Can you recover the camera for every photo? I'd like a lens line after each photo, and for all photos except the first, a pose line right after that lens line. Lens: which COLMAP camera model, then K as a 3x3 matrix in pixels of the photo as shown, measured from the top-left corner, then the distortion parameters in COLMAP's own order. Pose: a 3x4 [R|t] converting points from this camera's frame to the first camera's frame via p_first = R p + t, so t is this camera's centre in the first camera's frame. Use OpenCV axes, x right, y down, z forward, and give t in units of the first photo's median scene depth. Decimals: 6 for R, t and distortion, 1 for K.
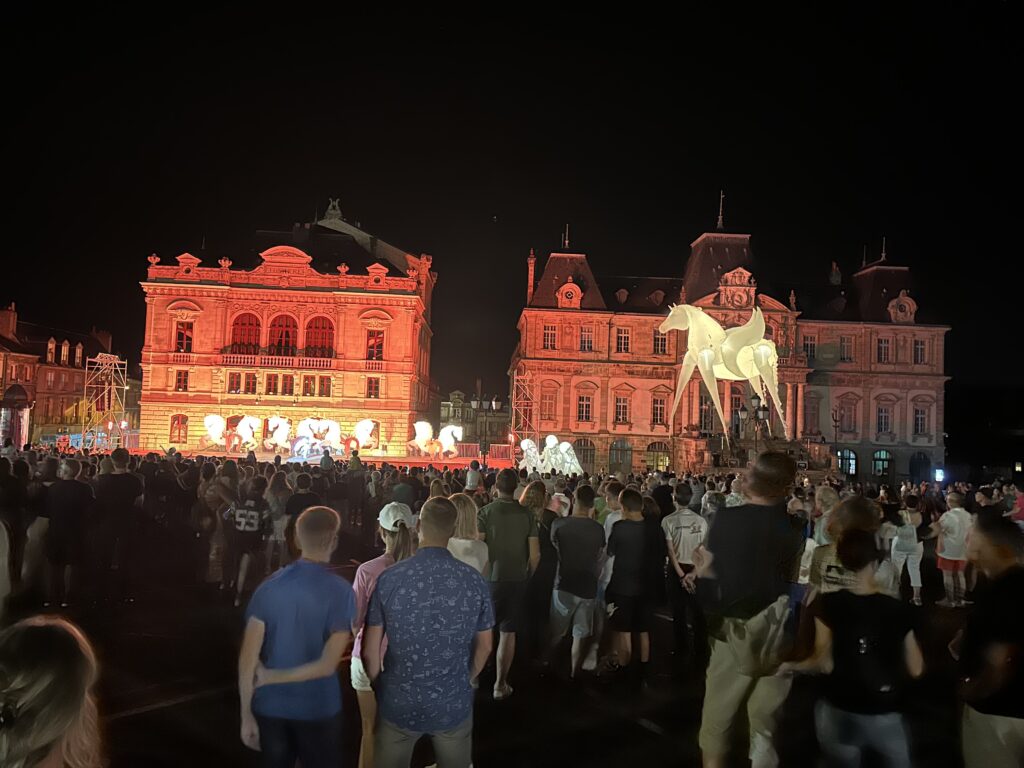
lens RADIAL K [[705.4, 0, 508.2], [0, 705.4, 379.1], [0, 0, 1]] dist [0.180266, -0.370047]
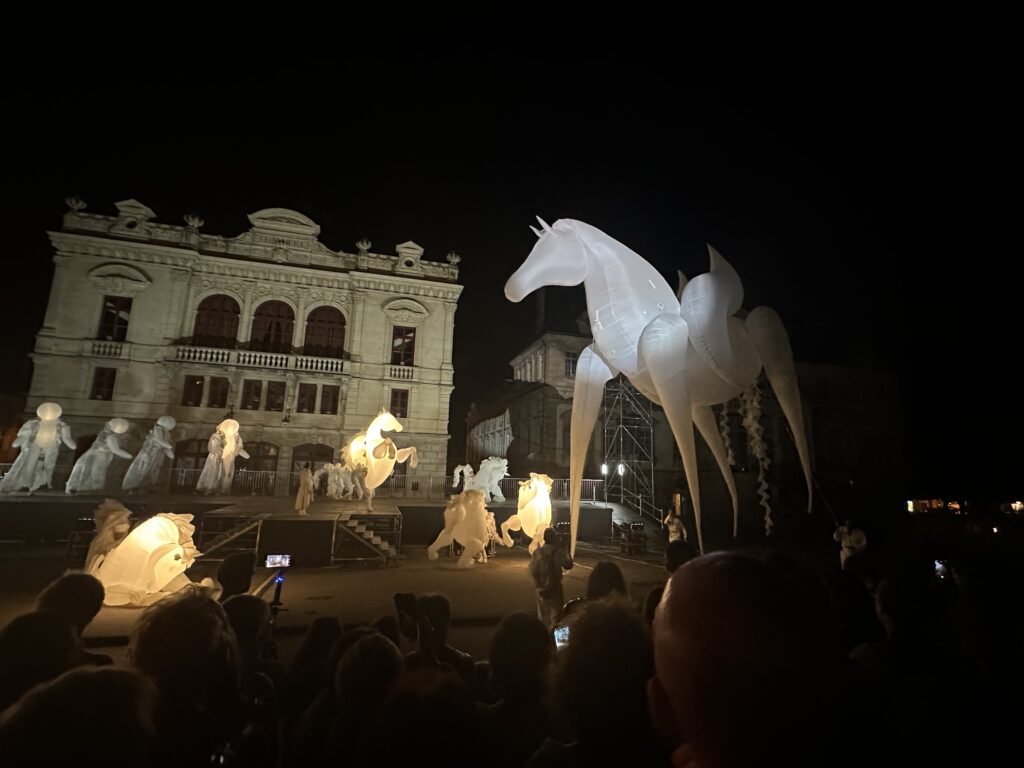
lens RADIAL K [[485.2, 0, 512.0], [0, 485.2, 384.0], [0, 0, 1]] dist [-0.000566, -0.000408]
pose [[0.975641, 0.033968, 0.216729, -0.185613], [-0.008159, 0.992875, -0.118883, 0.050872], [-0.219223, 0.114219, 0.968966, 0.487579]]
